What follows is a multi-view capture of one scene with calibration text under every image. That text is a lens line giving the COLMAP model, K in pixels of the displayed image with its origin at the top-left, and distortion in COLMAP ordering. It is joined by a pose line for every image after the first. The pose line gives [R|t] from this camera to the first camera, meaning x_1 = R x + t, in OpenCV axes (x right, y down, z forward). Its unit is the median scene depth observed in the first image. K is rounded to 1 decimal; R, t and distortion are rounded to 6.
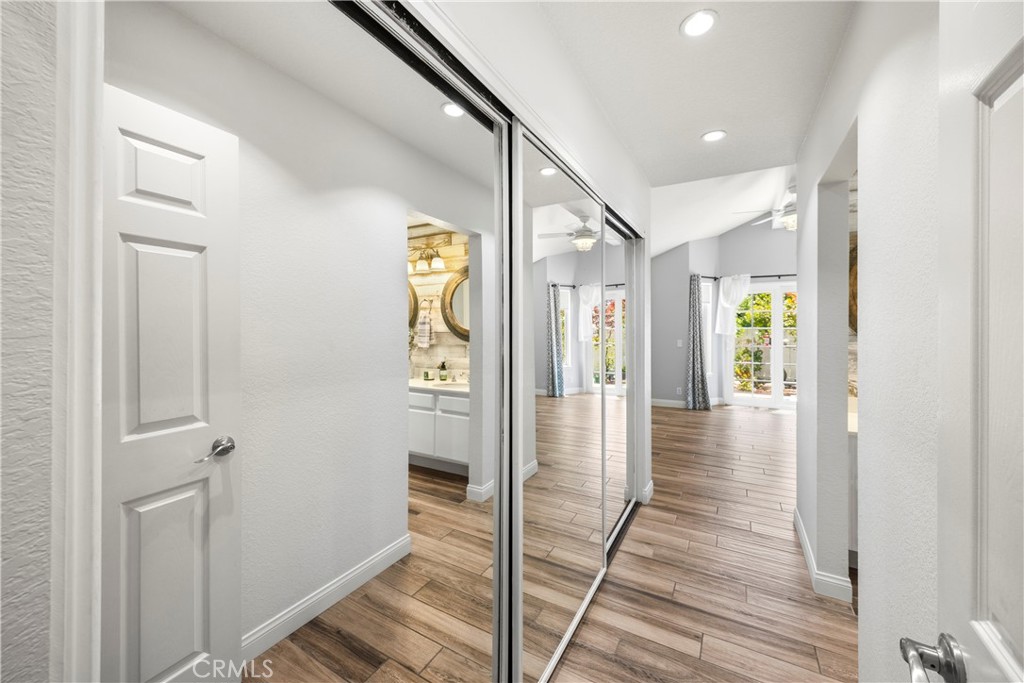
lens RADIAL K [[390.2, 0, 511.4], [0, 390.2, 332.7], [0, 0, 1]] dist [-0.000555, -0.000021]
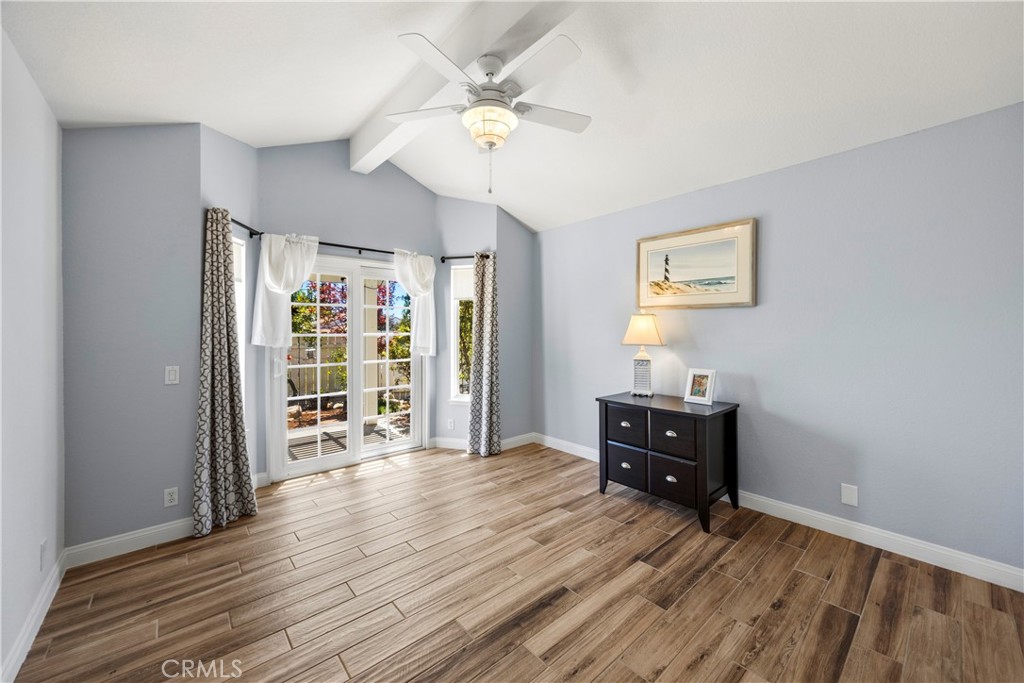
lens RADIAL K [[390.2, 0, 511.0], [0, 390.2, 327.0], [0, 0, 1]] dist [-0.000555, -0.000021]
pose [[0.329828, 0.001694, 0.944040, 0.174849], [0.006157, 0.999973, -0.003945, -0.017267], [-0.944021, 0.007114, 0.329808, 0.554908]]
